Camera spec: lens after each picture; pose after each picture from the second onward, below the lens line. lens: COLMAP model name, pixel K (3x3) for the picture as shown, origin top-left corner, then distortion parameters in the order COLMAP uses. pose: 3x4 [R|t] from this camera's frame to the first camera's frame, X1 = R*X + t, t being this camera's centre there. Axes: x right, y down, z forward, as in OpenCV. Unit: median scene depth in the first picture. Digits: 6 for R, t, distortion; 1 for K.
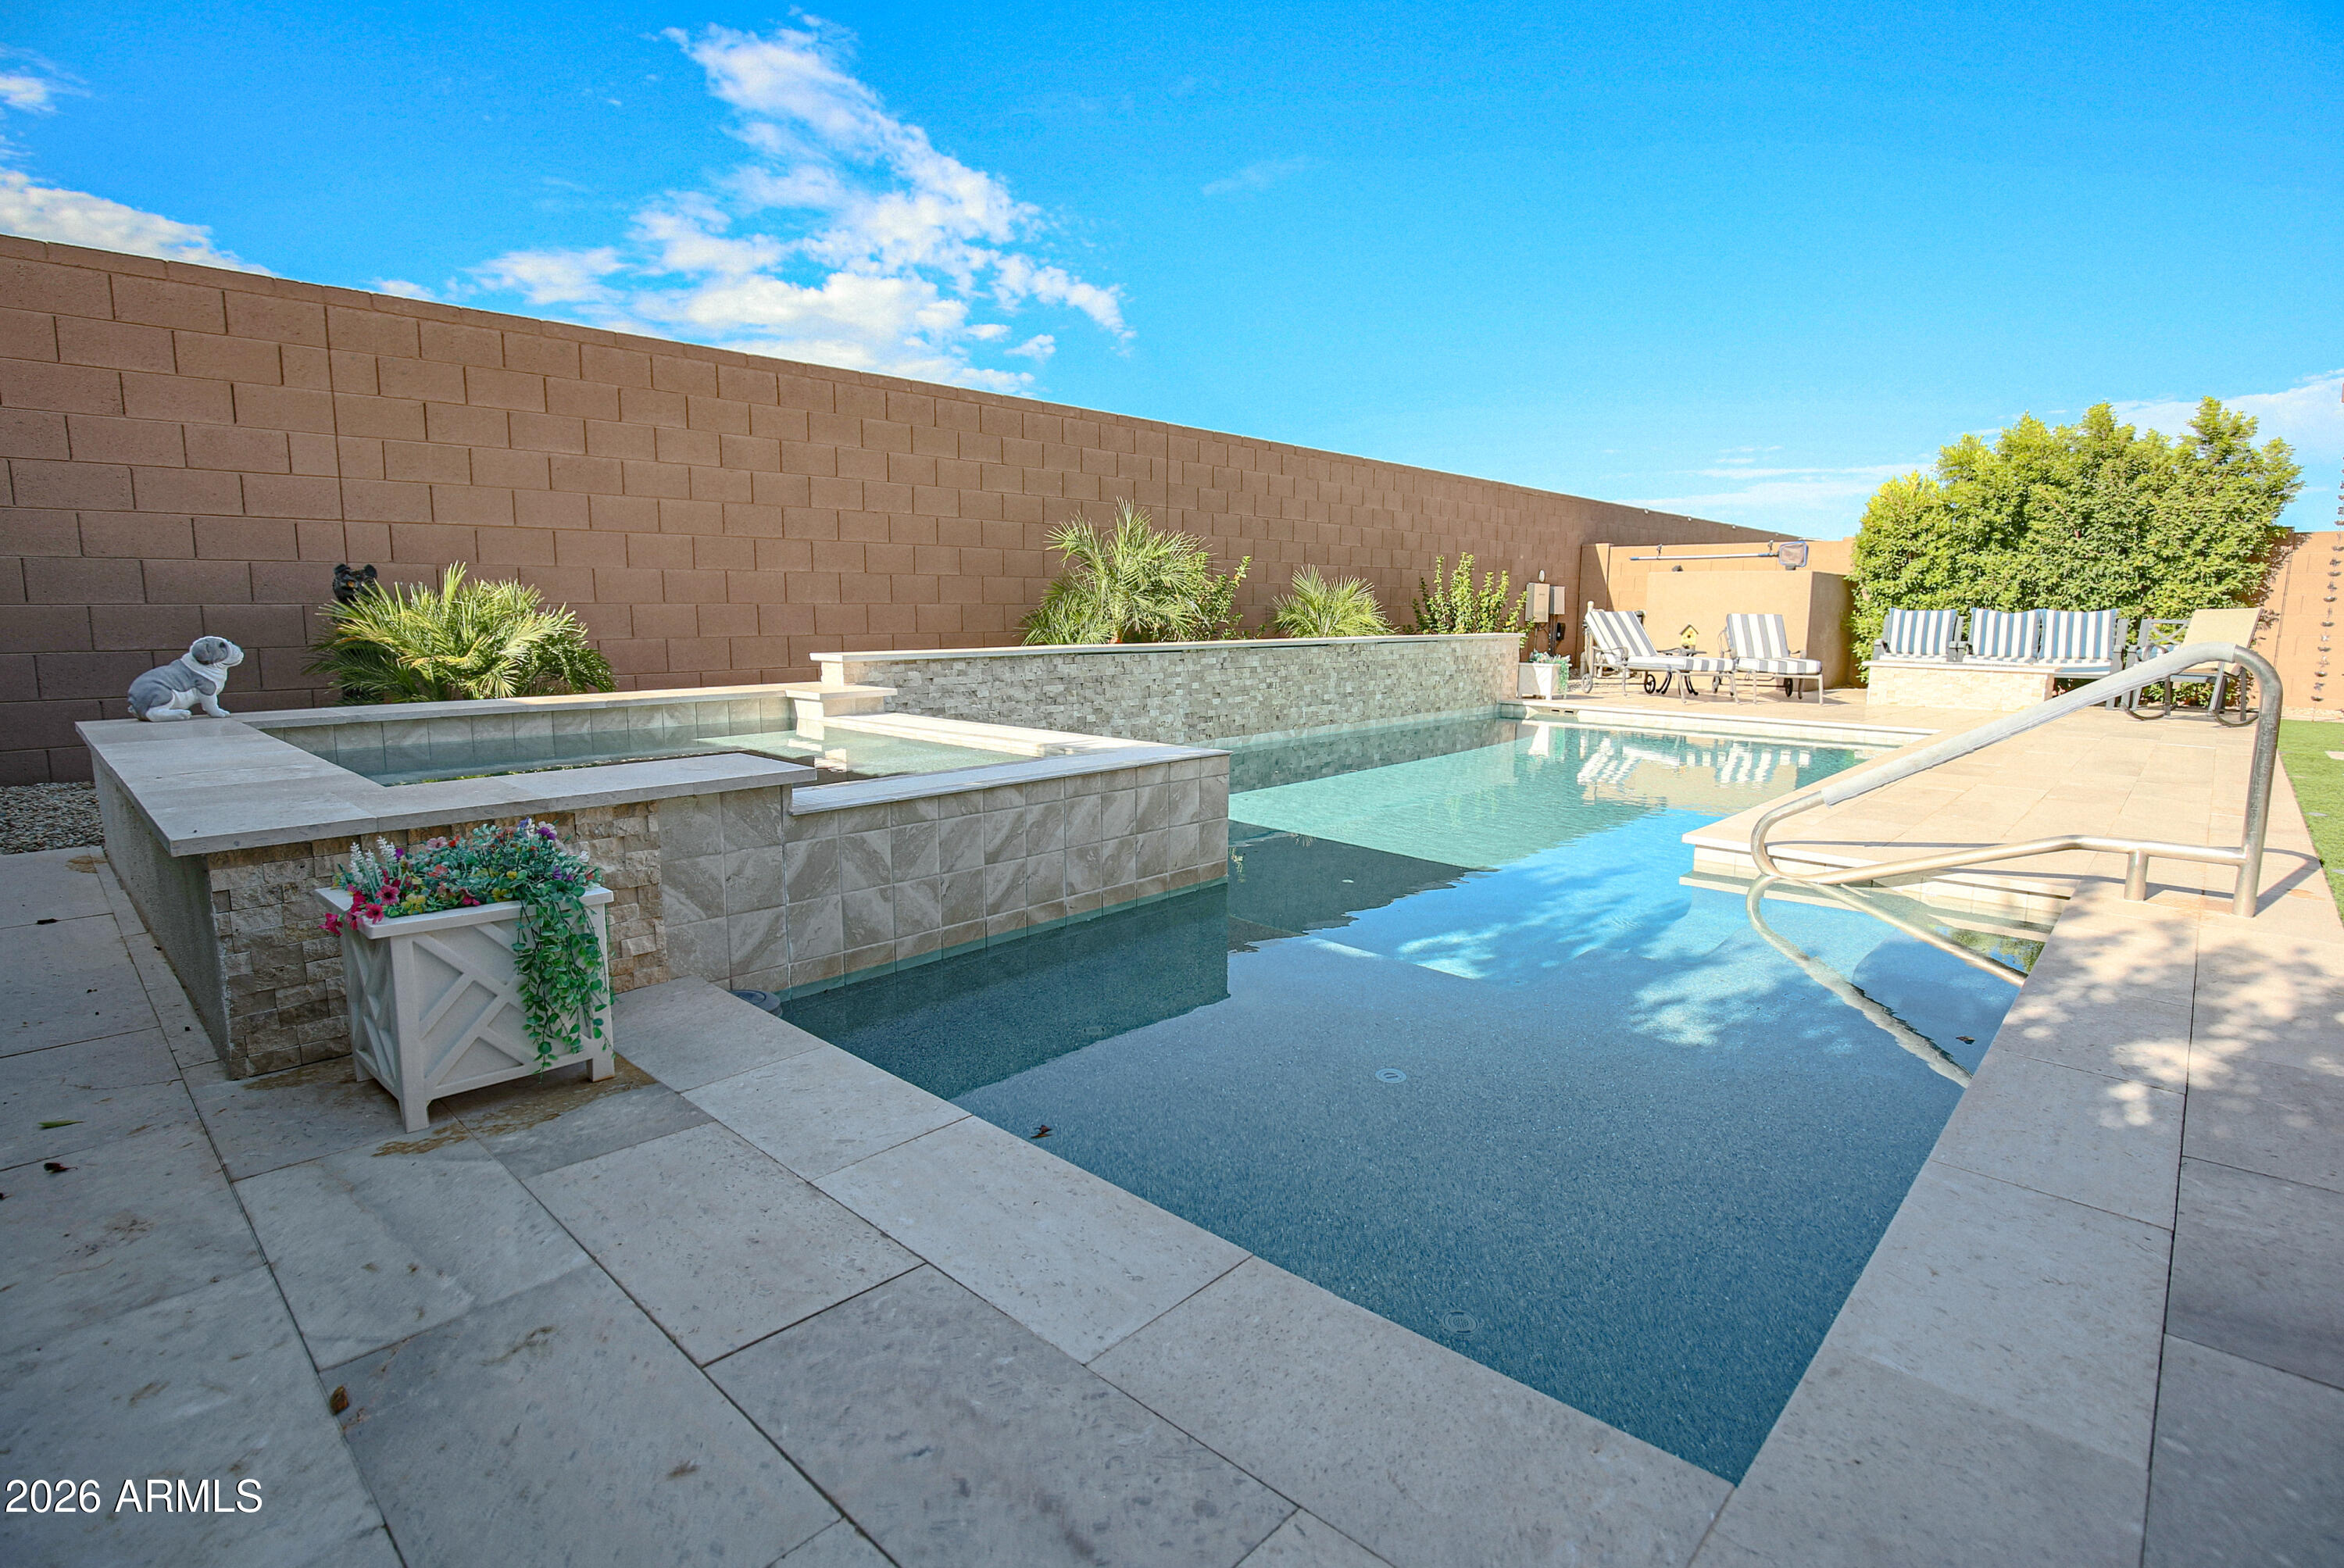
lens RADIAL K [[1148.5, 0, 1171.2], [0, 1148.5, 744.4], [0, 0, 1]] dist [-0.030553, -0.000464]
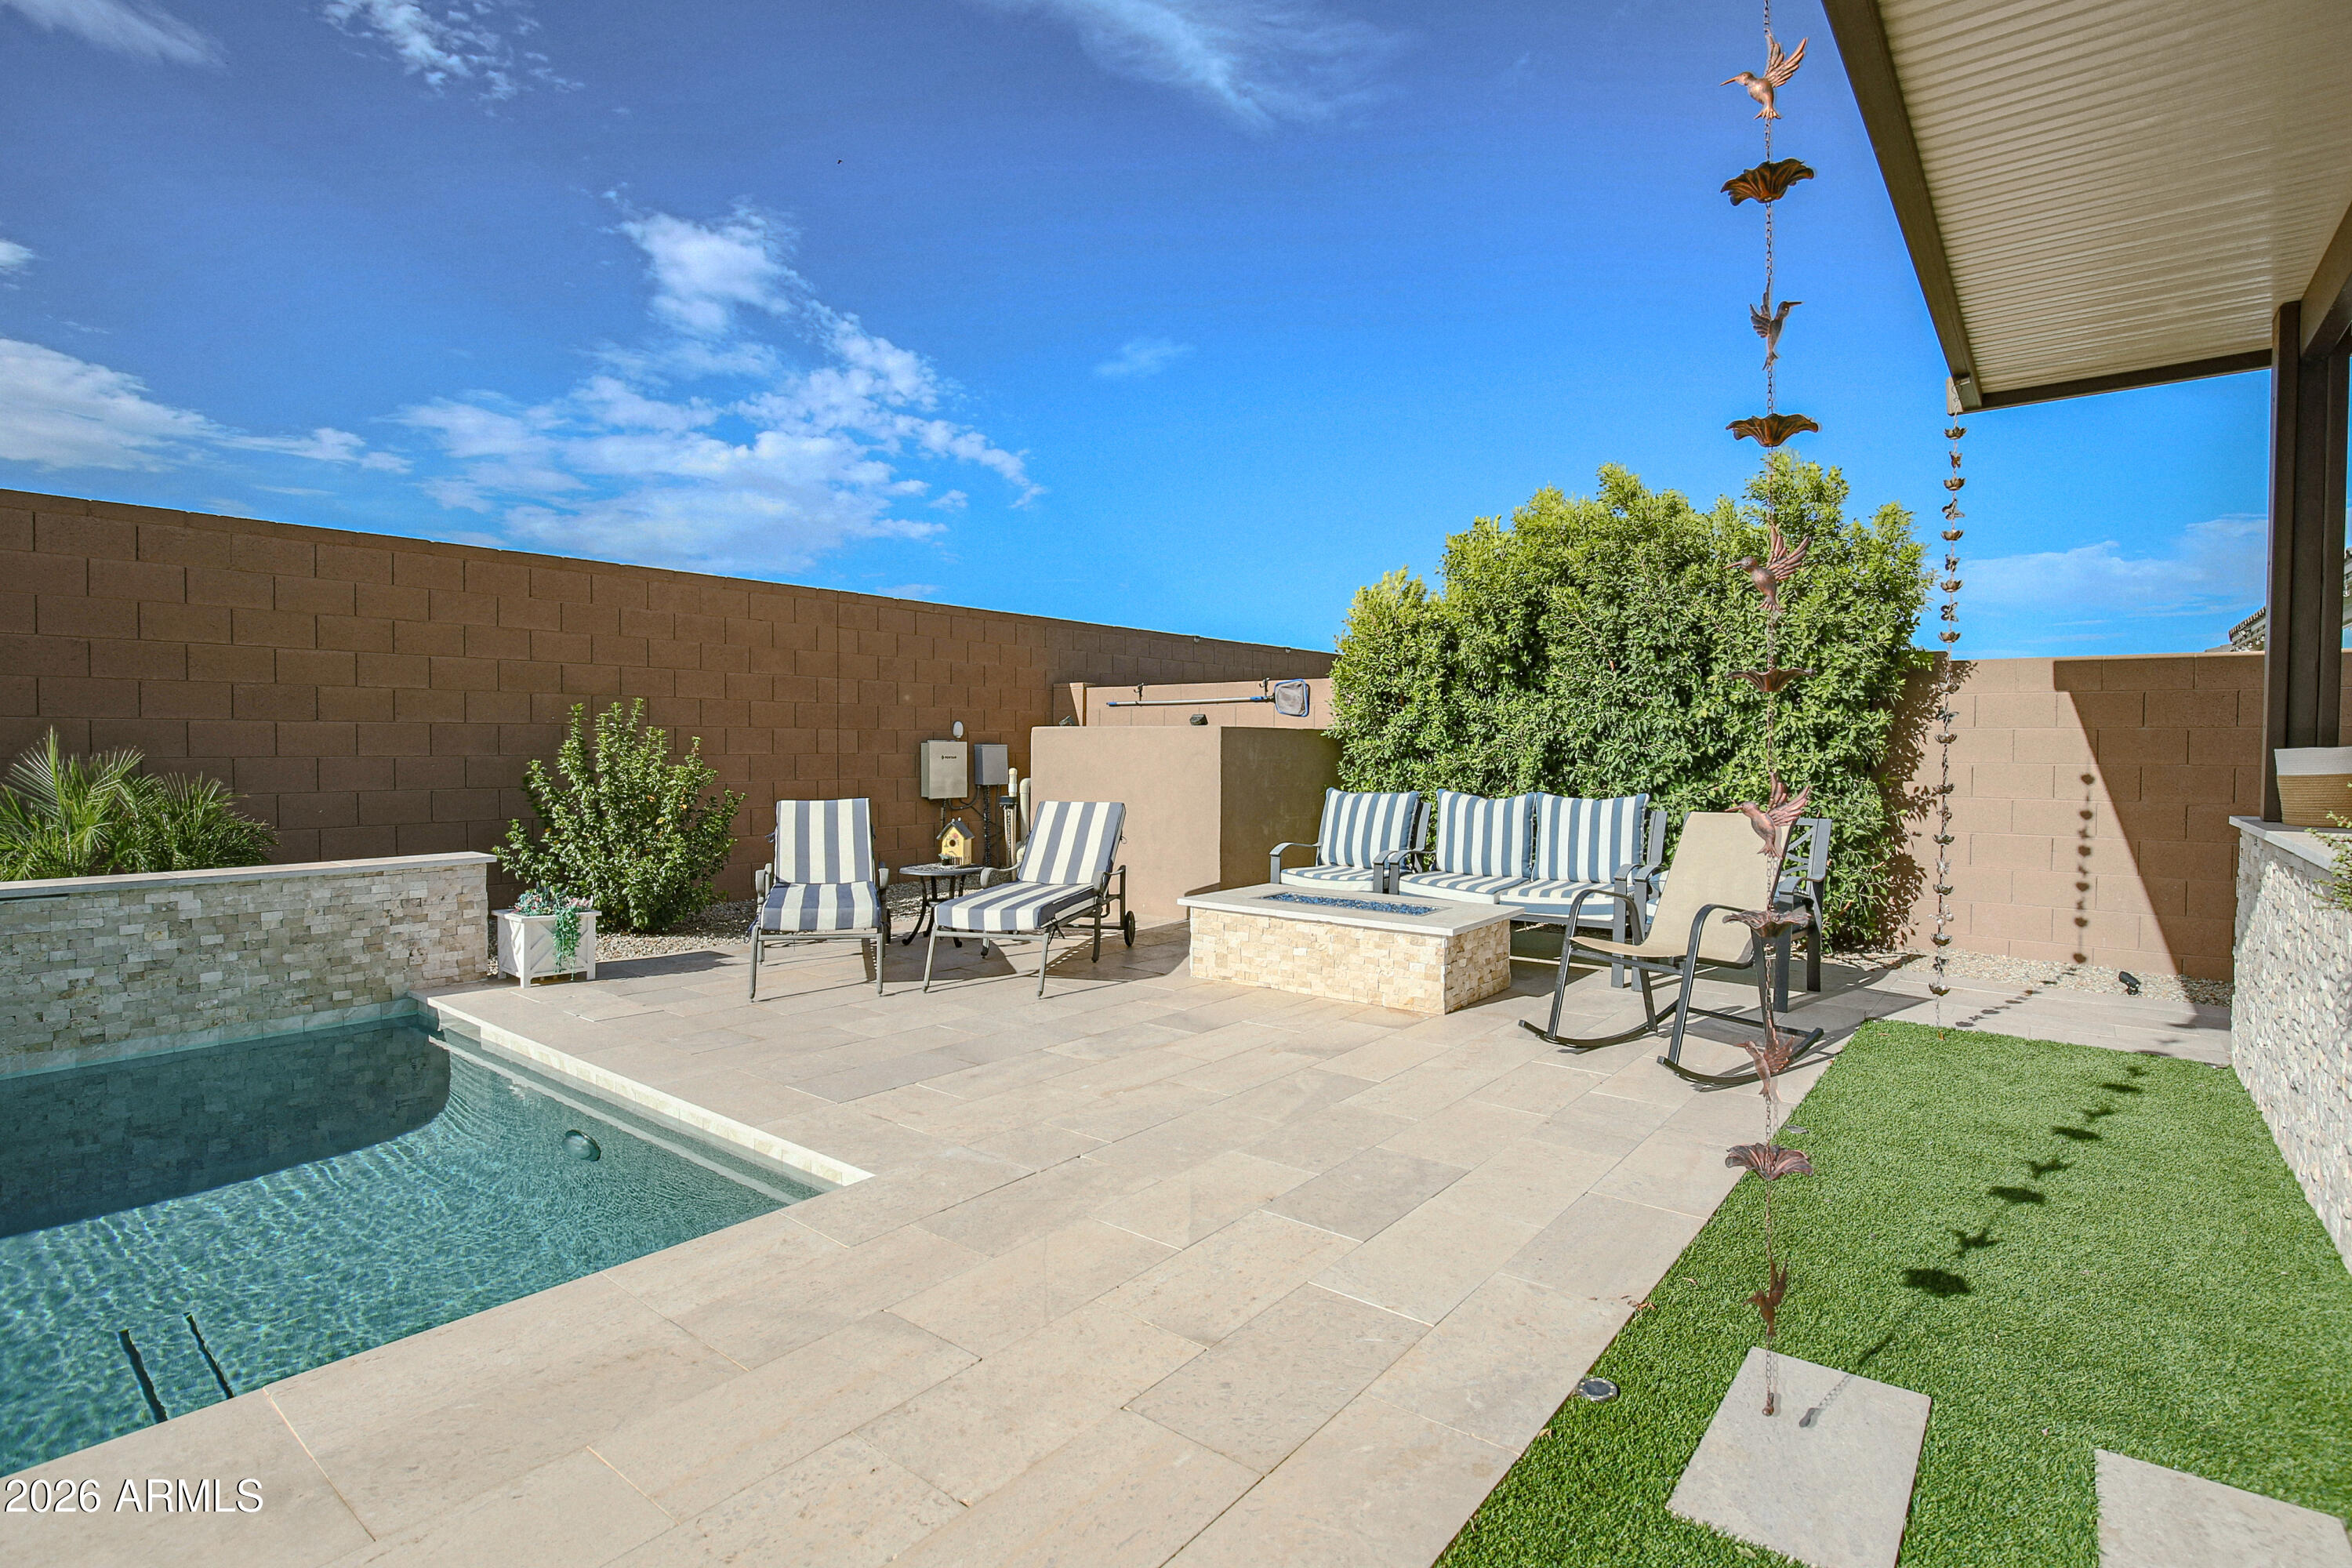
lens RADIAL K [[1048.6, 0, 1178.9], [0, 1048.6, 702.5], [0, 0, 1]] dist [-0.042099, 0.001279]
pose [[0.998058, 0.000852, 0.062286, 0.740682], [0.008572, 0.988515, -0.150880, -0.115009], [-0.061700, 0.151121, 0.986588, 0.629247]]
